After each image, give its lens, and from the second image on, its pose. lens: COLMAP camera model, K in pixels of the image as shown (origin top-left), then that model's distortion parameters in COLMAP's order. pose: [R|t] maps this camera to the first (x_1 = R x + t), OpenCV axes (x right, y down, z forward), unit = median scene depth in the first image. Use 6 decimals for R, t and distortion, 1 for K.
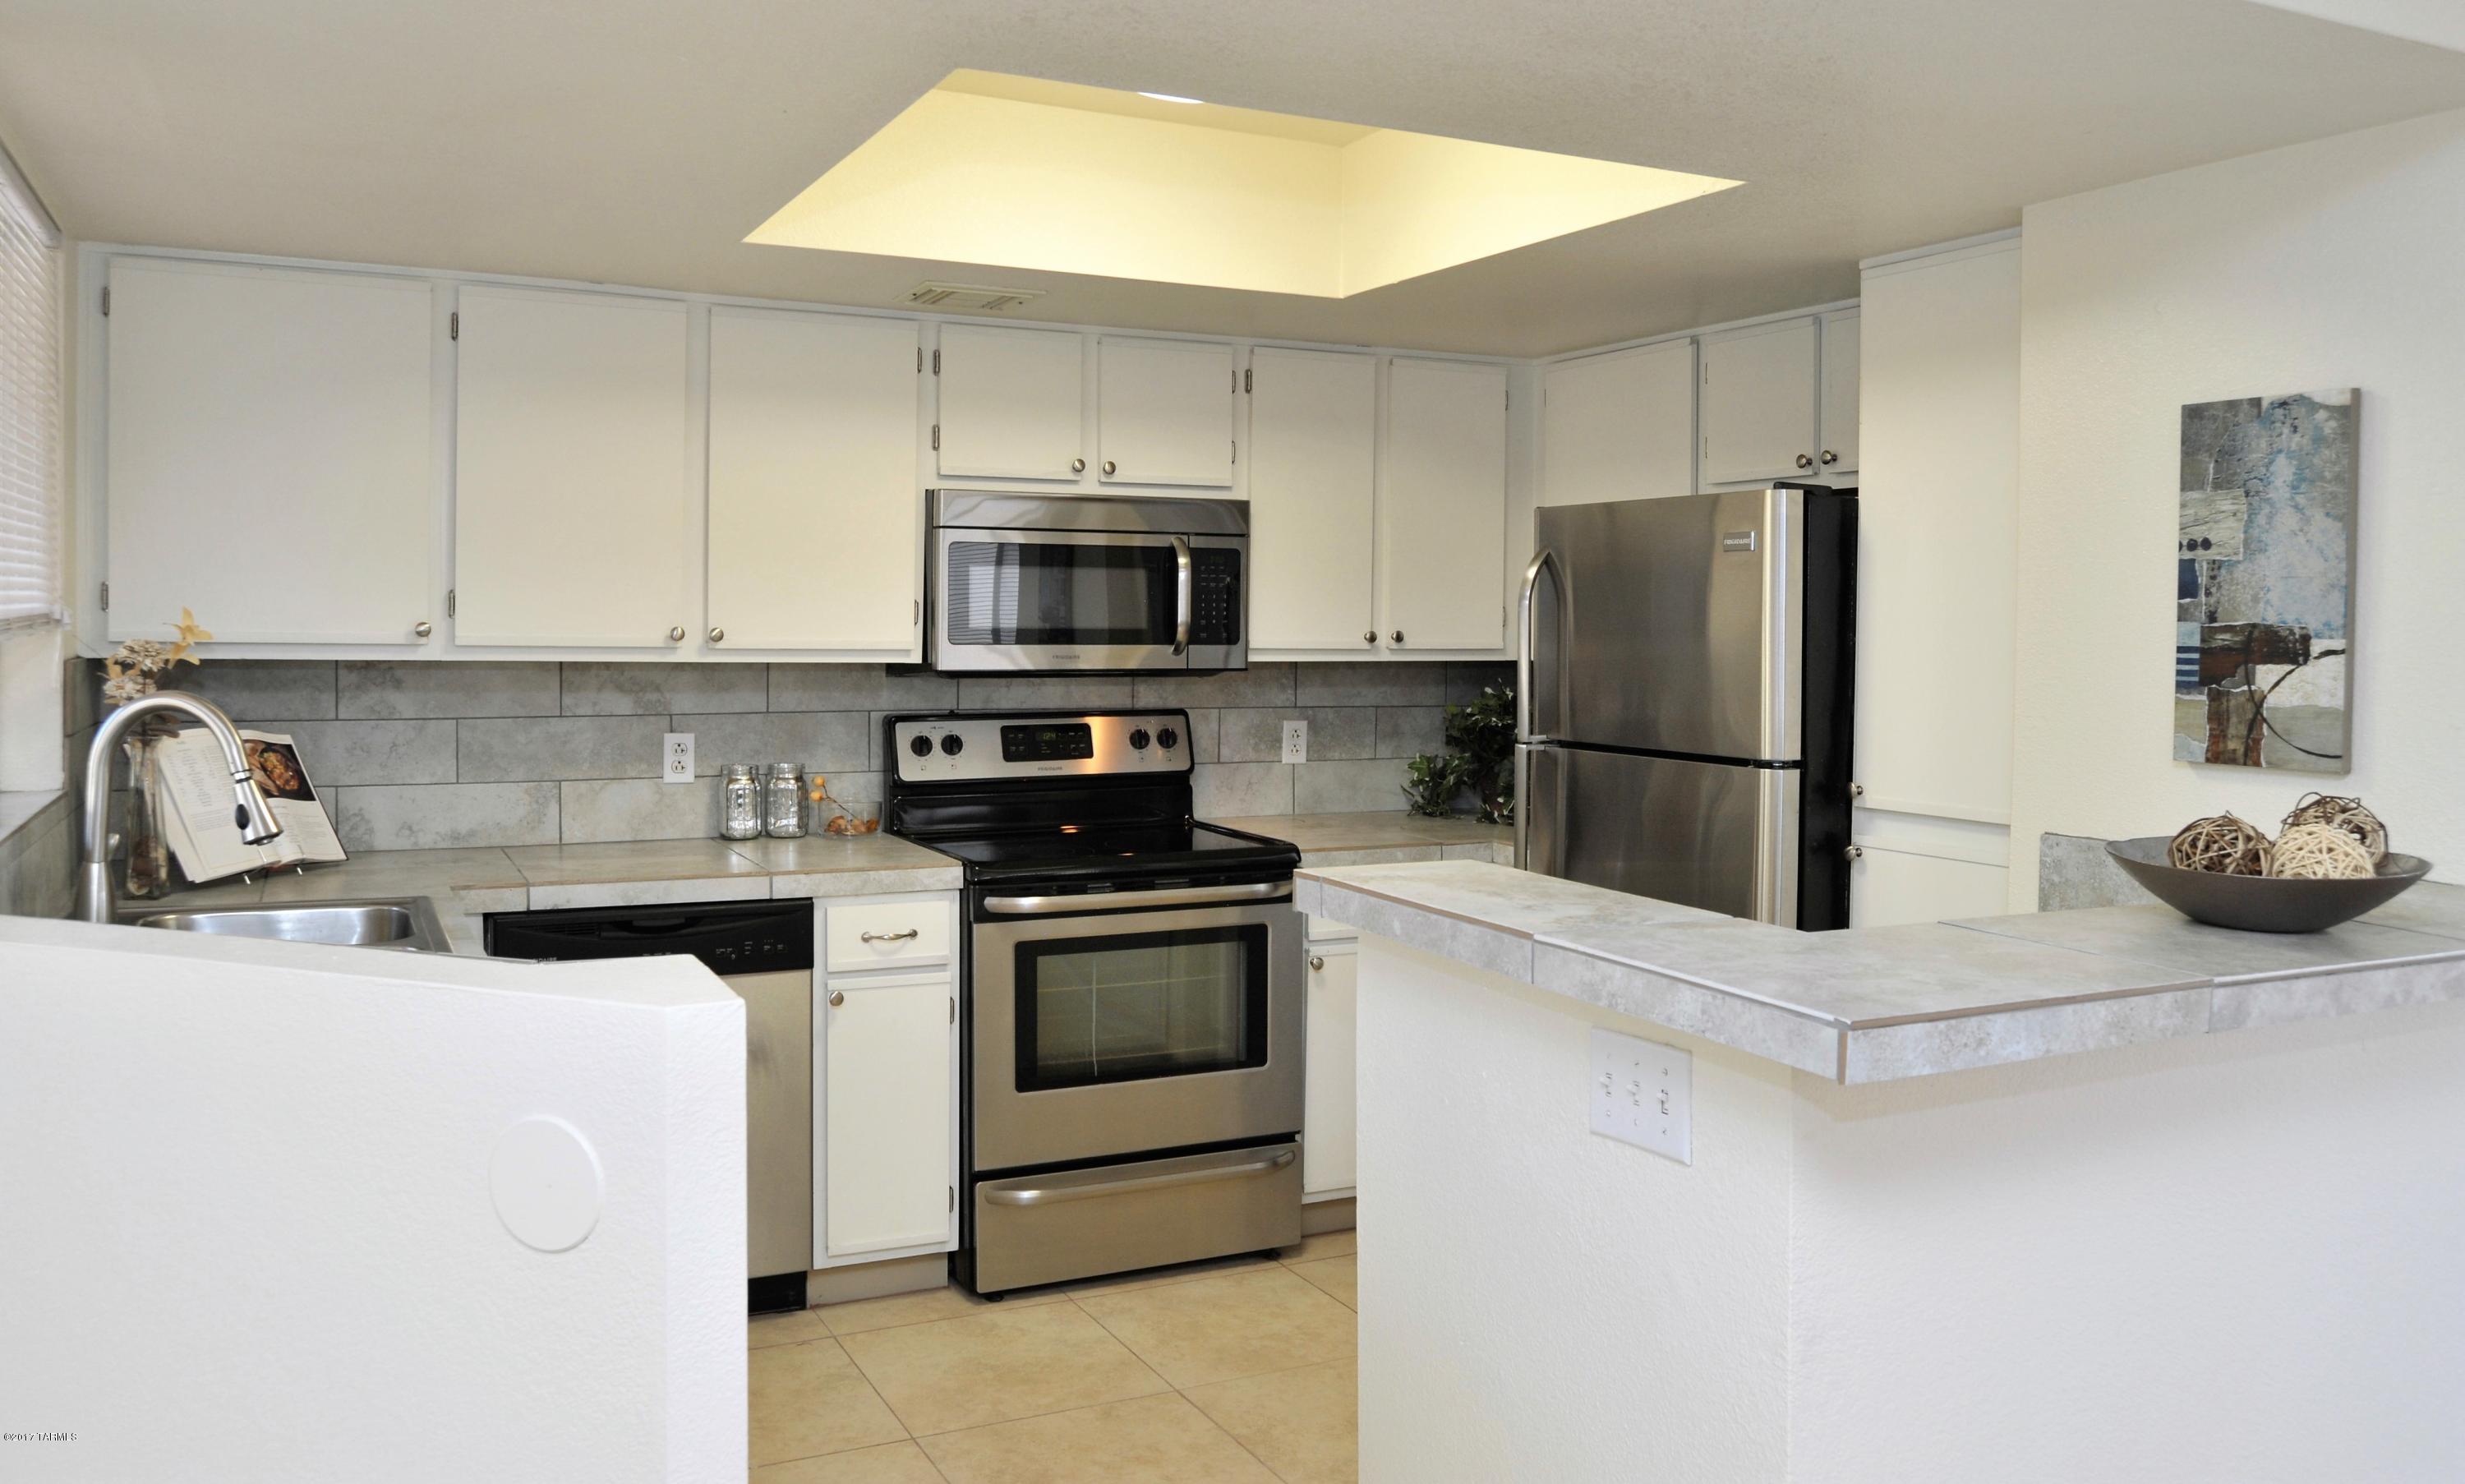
lens RADIAL K [[1888.8, 0, 1253.4], [0, 1888.8, 692.6], [0, 0, 1]] dist [-0.056526, -0.015149]
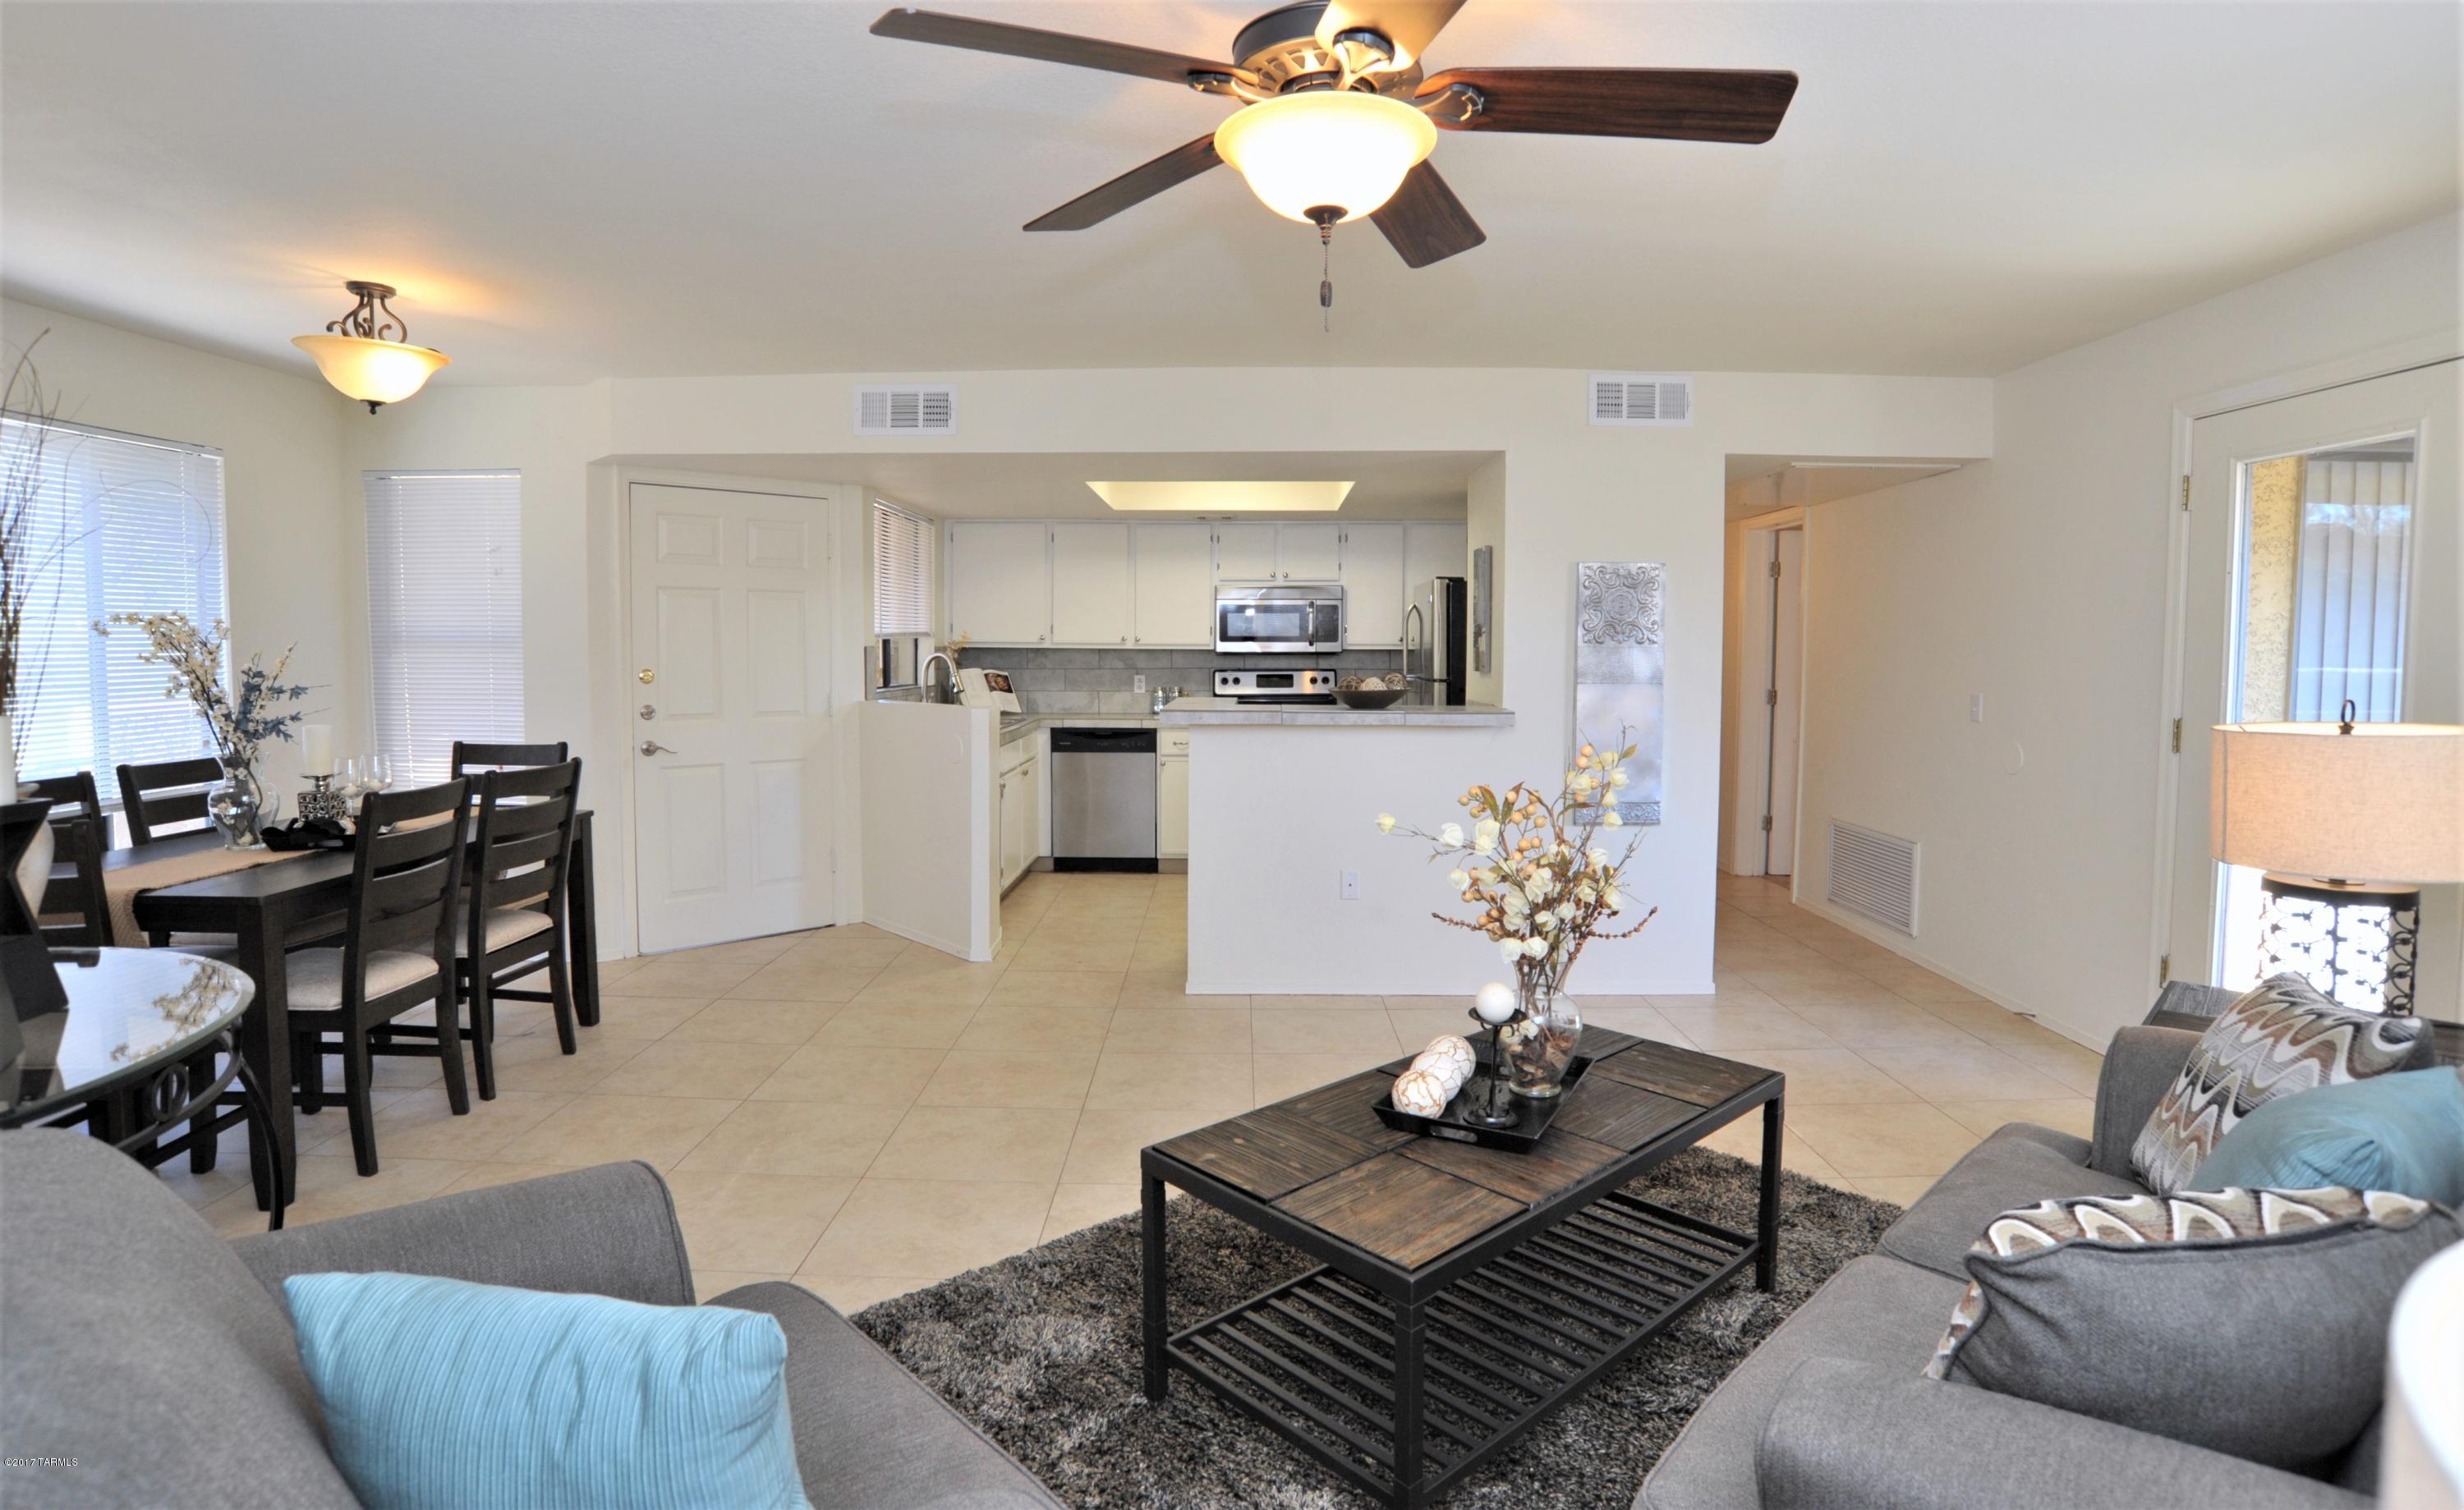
lens RADIAL K [[1320.7, 0, 1227.2], [0, 1320.7, 724.2], [0, 0, 1]] dist [-0.034665, 0.000040]
pose [[0.882240, 0.019141, -0.470410, 0.787566], [-0.011422, 0.999749, 0.019259, 0.059357], [0.470661, -0.011619, 0.882238, -0.719668]]
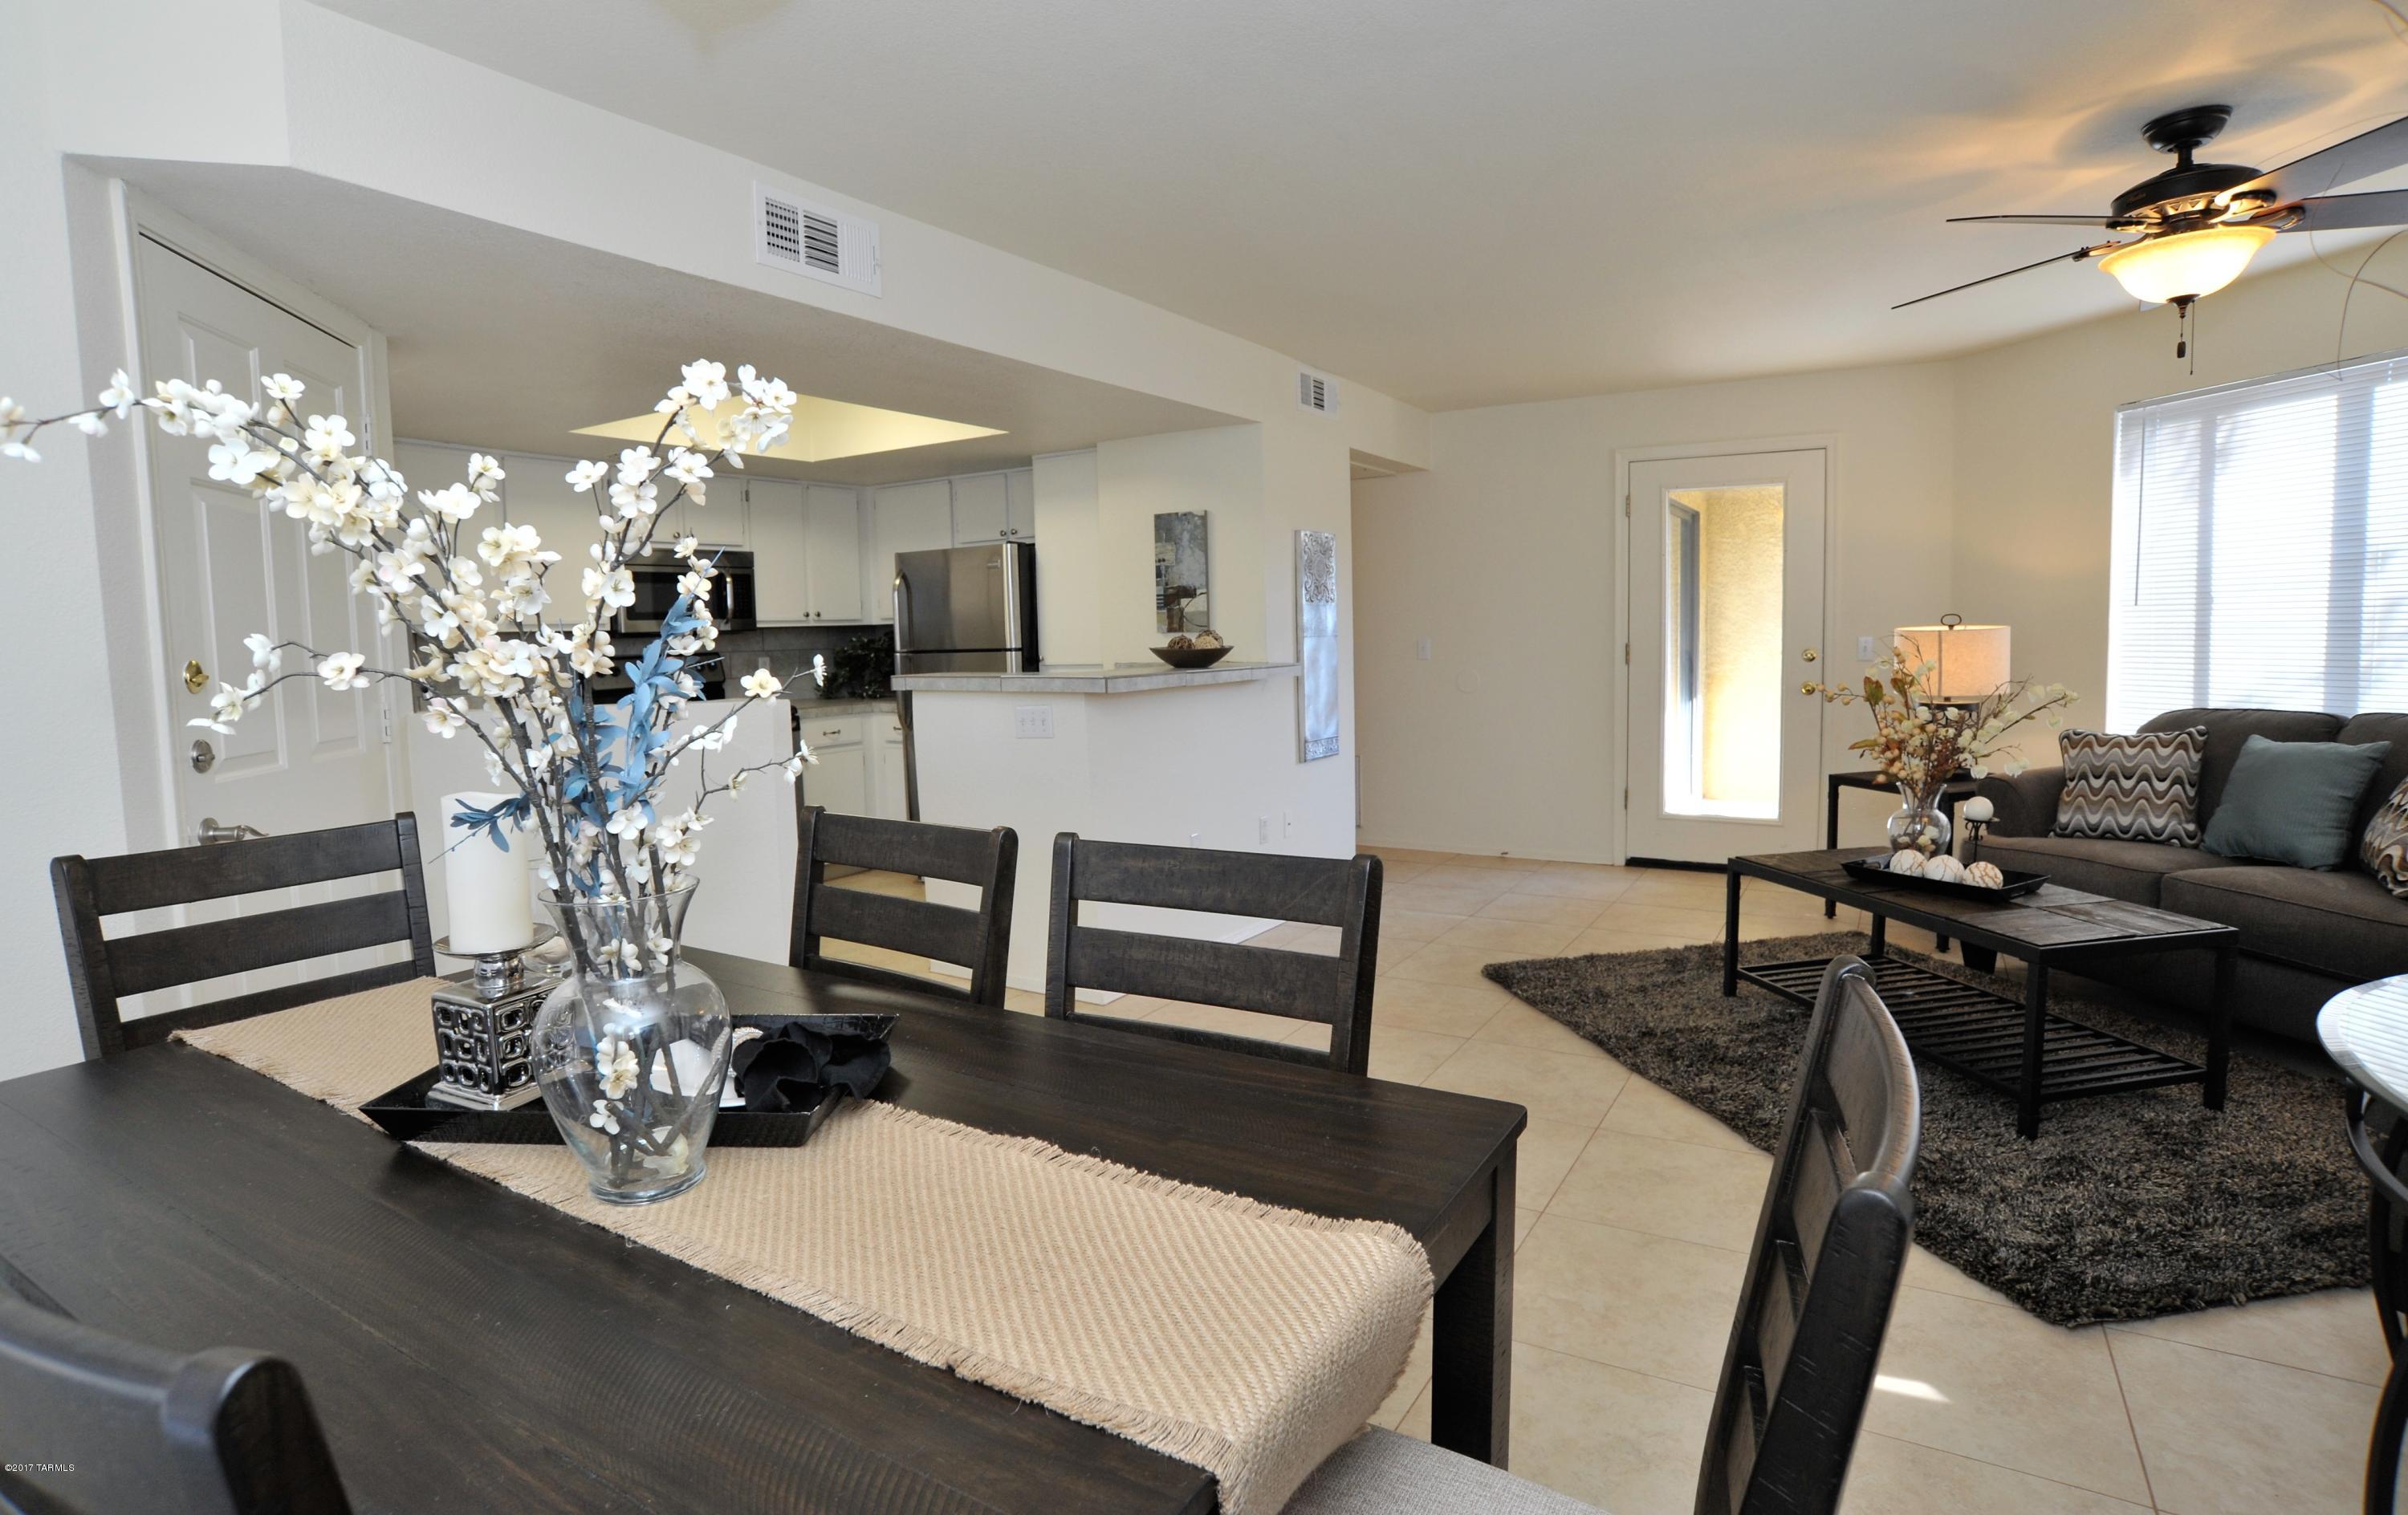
lens RADIAL K [[1214.4, 0, 1215.0], [0, 1214.4, 741.2], [0, 0, 1]] dist [-0.065031, 0.016944]
pose [[0.850465, -0.078435, 0.520151, -0.318524], [0.054104, 0.996620, 0.061821, 0.065500], [-0.523241, -0.024434, 0.851834, -0.501768]]
